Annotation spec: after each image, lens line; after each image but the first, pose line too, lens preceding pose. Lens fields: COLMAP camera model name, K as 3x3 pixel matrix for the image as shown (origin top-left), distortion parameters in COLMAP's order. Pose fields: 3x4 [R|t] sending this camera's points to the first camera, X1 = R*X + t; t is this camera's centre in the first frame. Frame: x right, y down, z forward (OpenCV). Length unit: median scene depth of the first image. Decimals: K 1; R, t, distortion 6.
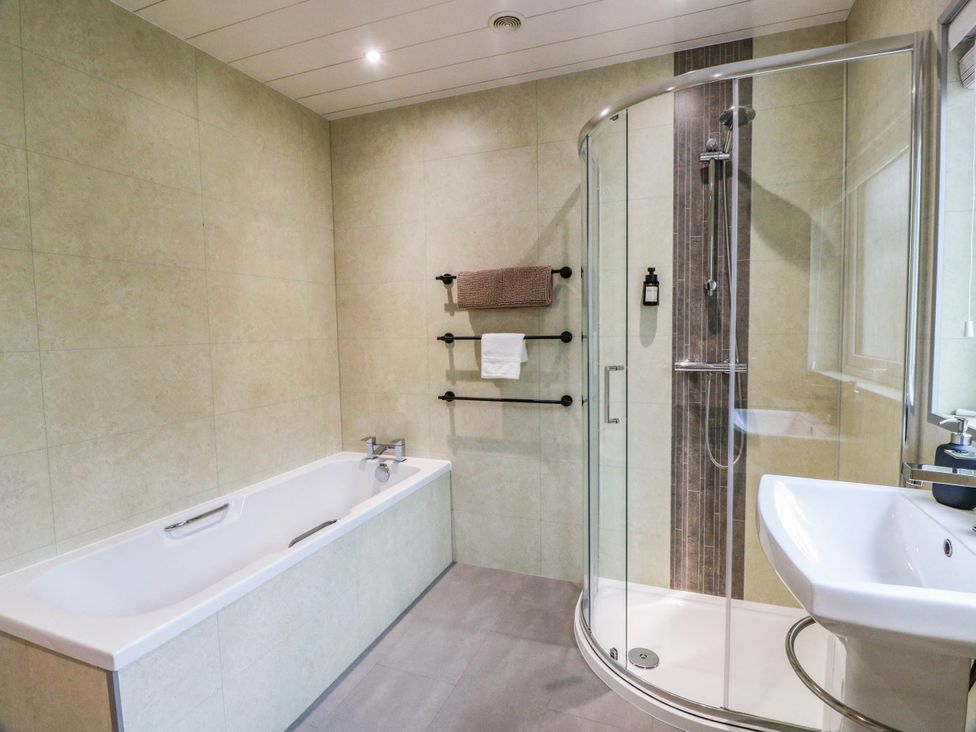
lens RADIAL K [[505.9, 0, 489.7], [0, 505.9, 360.6], [0, 0, 1]] dist [0.003066, -0.016675]
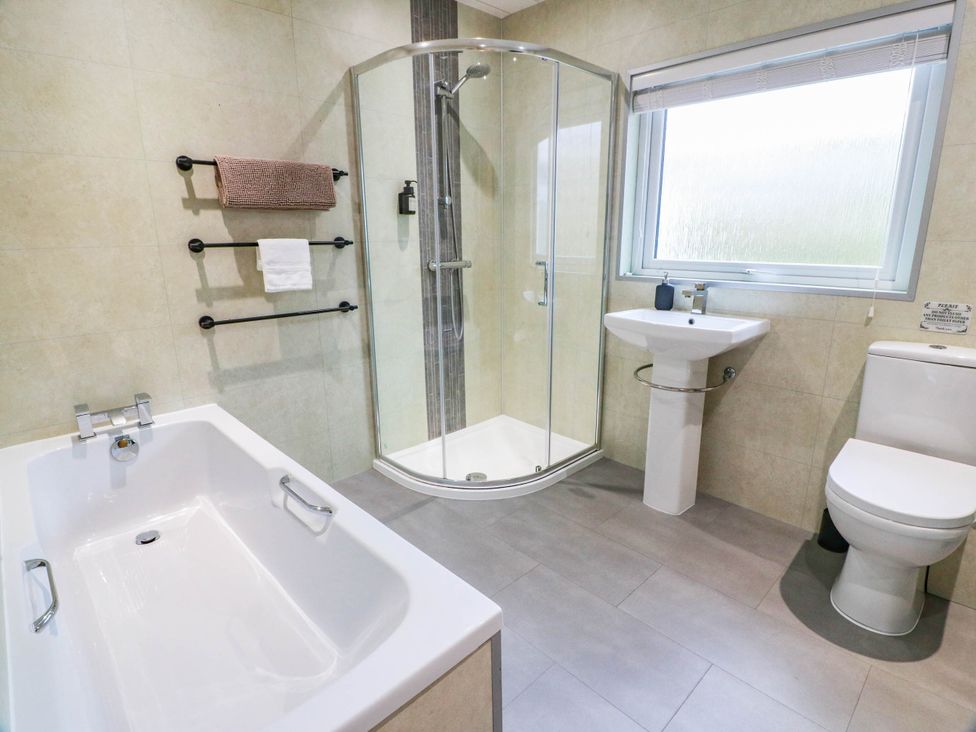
lens RADIAL K [[505.9, 0, 489.7], [0, 505.9, 360.6], [0, 0, 1]] dist [0.003066, -0.016675]
pose [[0.416347, -0.208032, 0.885086, -0.640306], [0.057401, 0.977544, 0.202762, -0.004584], [-0.907392, -0.033615, 0.418938, 0.298213]]
